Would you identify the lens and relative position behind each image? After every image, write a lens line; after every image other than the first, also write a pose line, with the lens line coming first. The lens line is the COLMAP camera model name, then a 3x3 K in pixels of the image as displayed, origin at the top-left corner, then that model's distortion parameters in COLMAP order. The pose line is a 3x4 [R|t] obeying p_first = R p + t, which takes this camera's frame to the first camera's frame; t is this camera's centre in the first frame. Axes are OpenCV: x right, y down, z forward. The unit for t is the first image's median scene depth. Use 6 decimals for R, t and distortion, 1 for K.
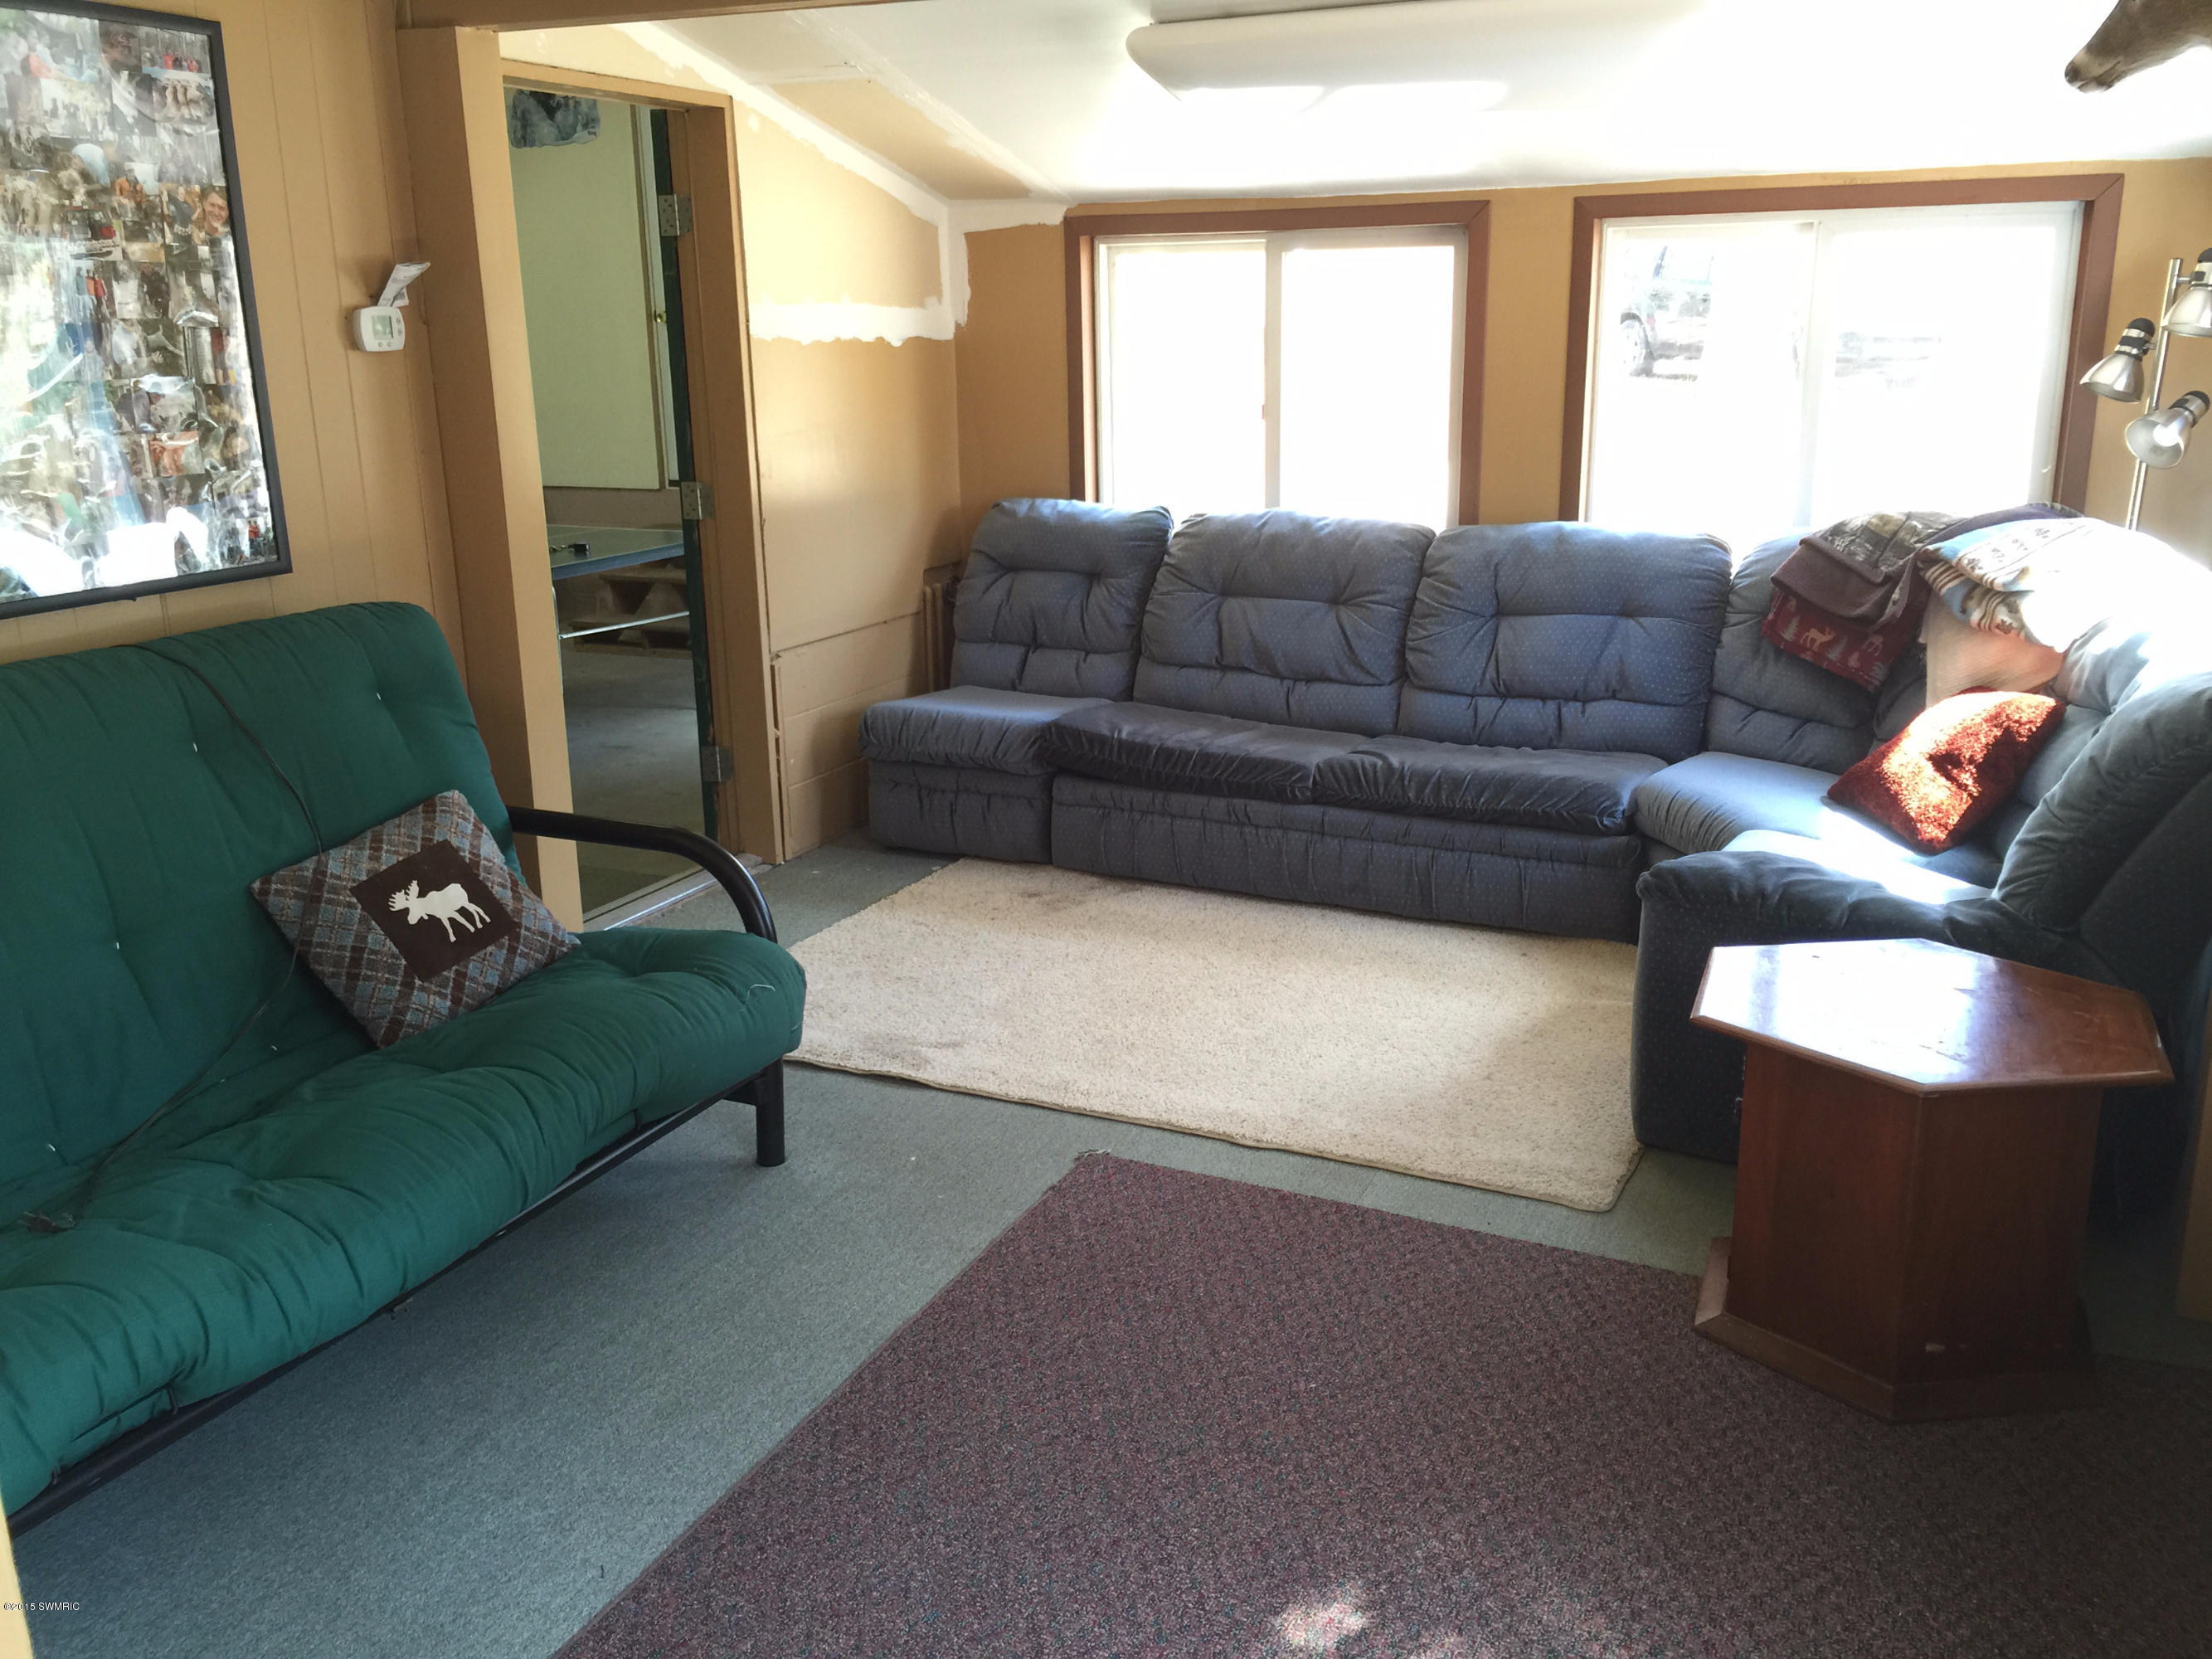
lens RADIAL K [[1861.5, 0, 1106.0], [0, 1861.5, 829.5], [0, 0, 1]] dist [-0.001602, -0.051323]
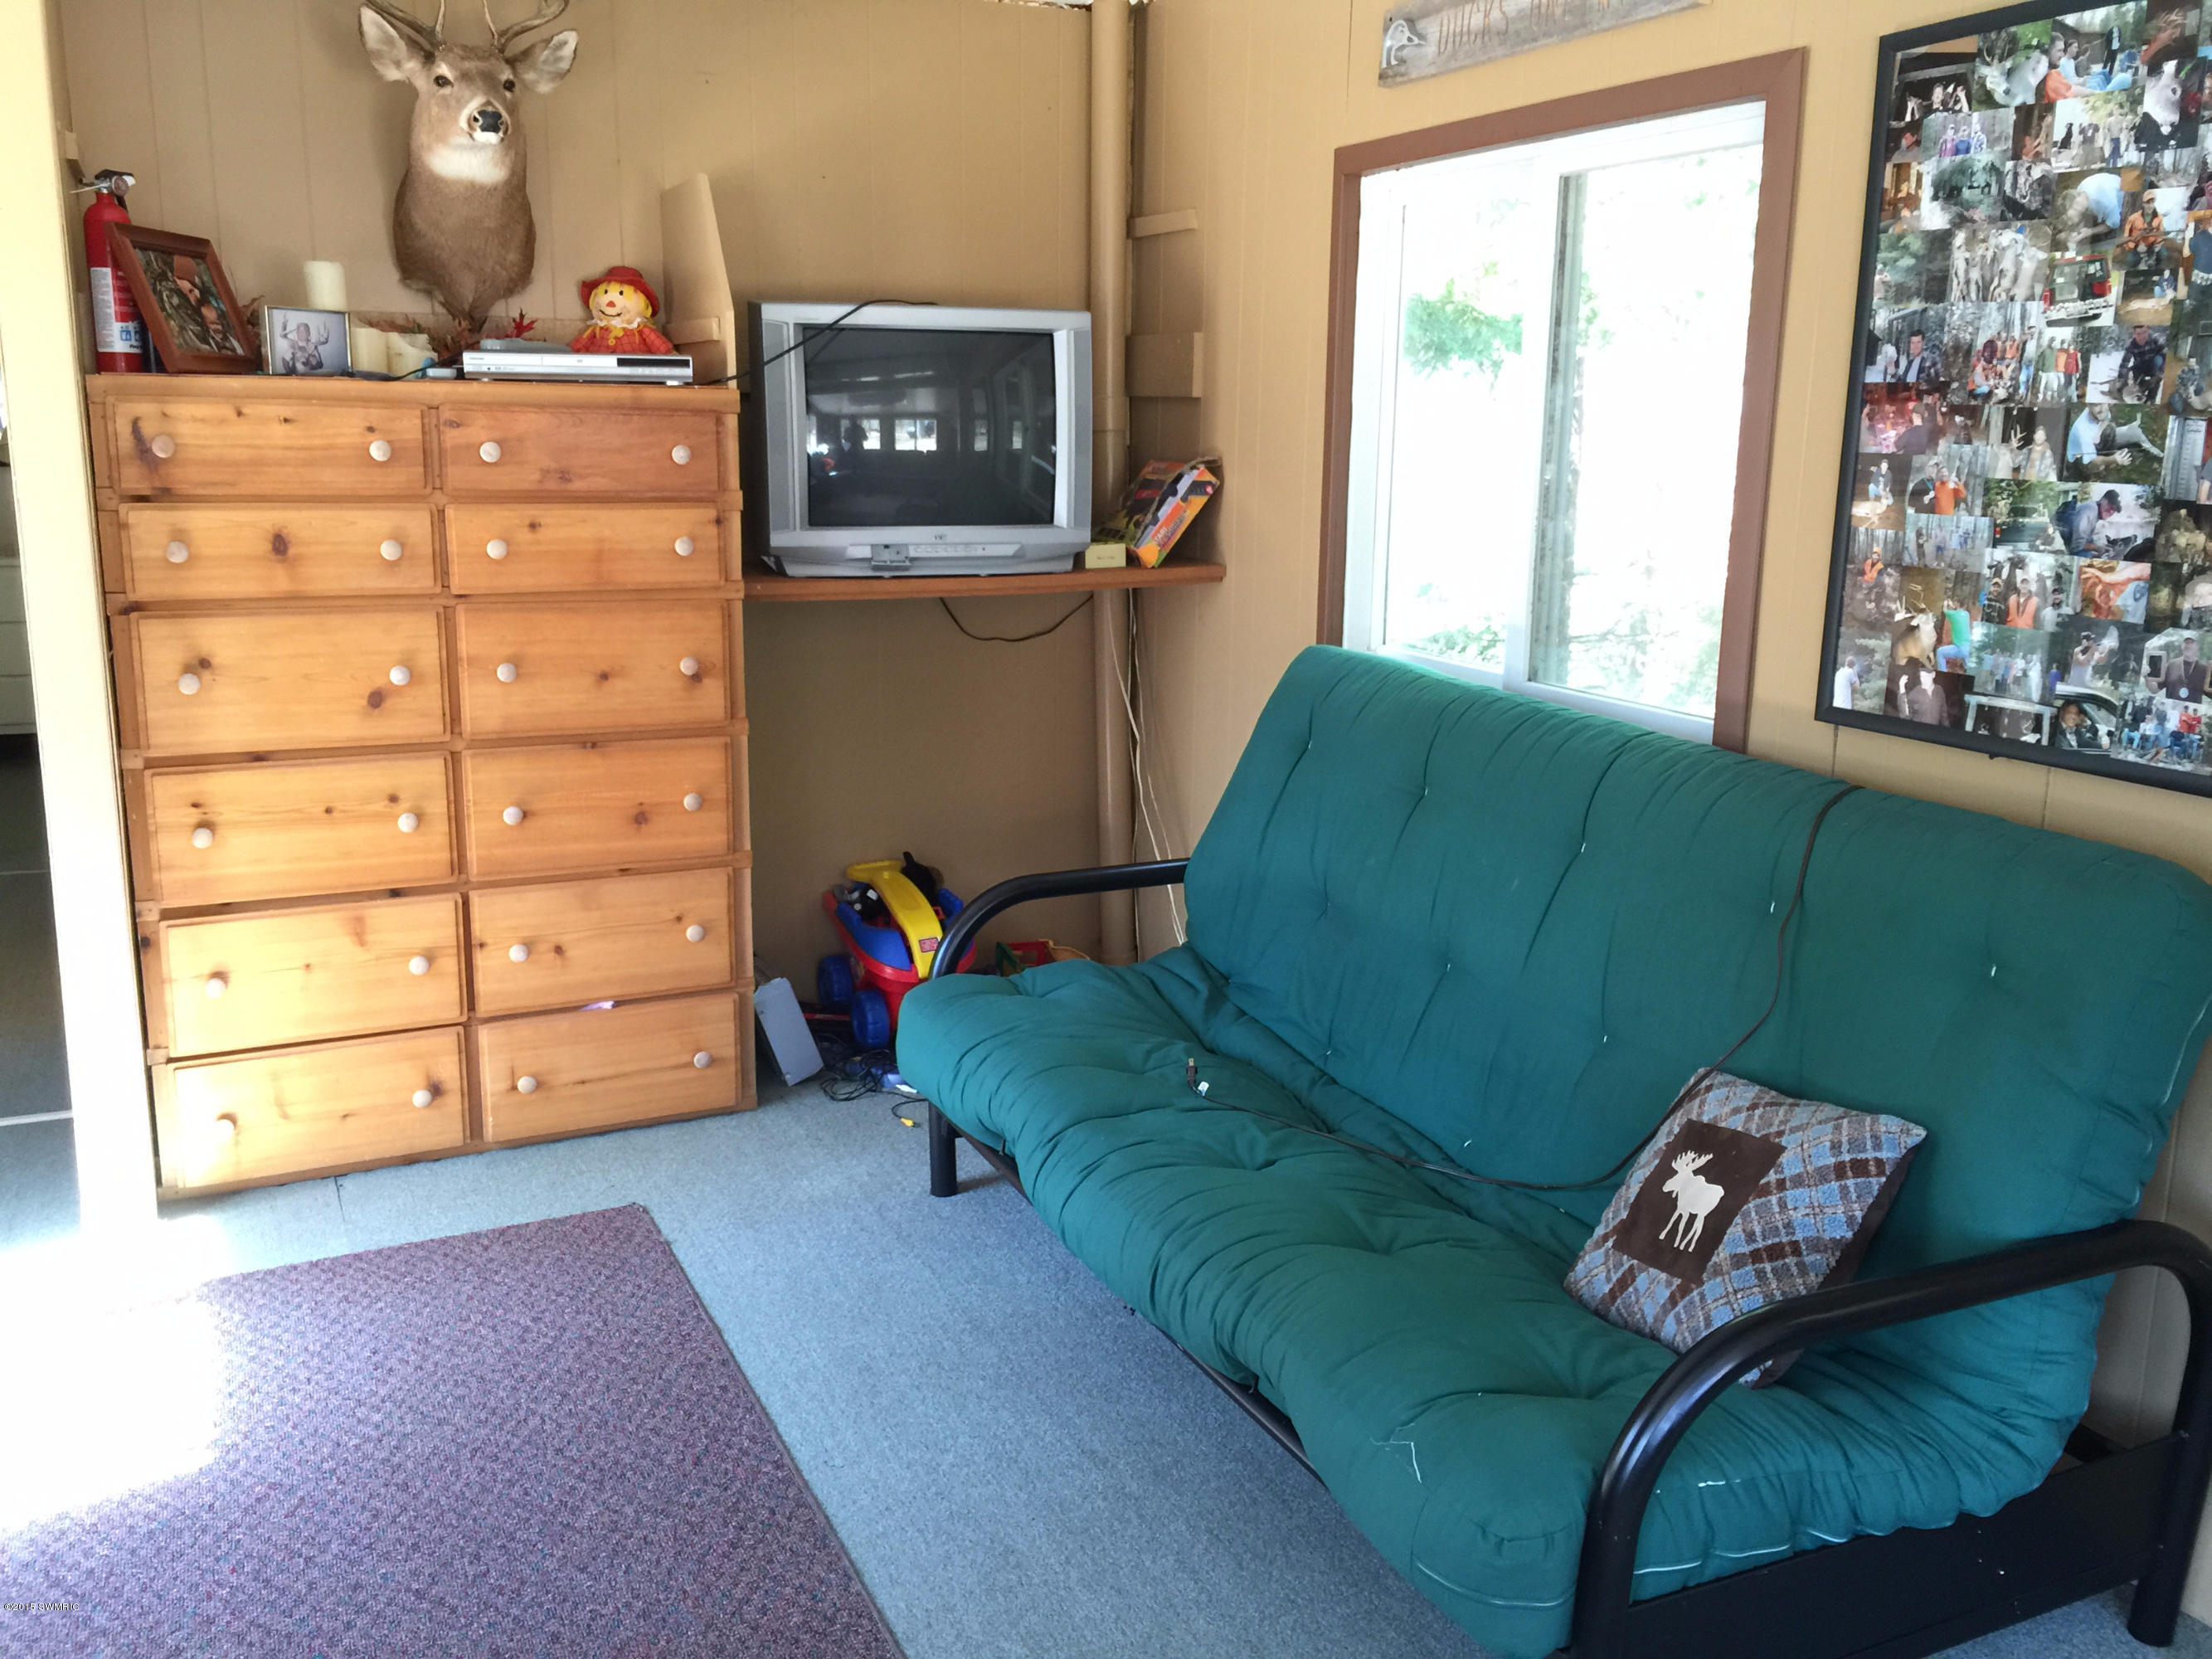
lens RADIAL K [[1846.8, 0, 1110.6], [0, 1846.8, 786.5], [0, 0, 1]] dist [0.082683, -0.102792]
pose [[-0.627279, 0.157444, -0.762714, 0.330945], [-0.213498, 0.907068, 0.362830, -0.333514], [0.748959, 0.390434, -0.535371, 1.194711]]
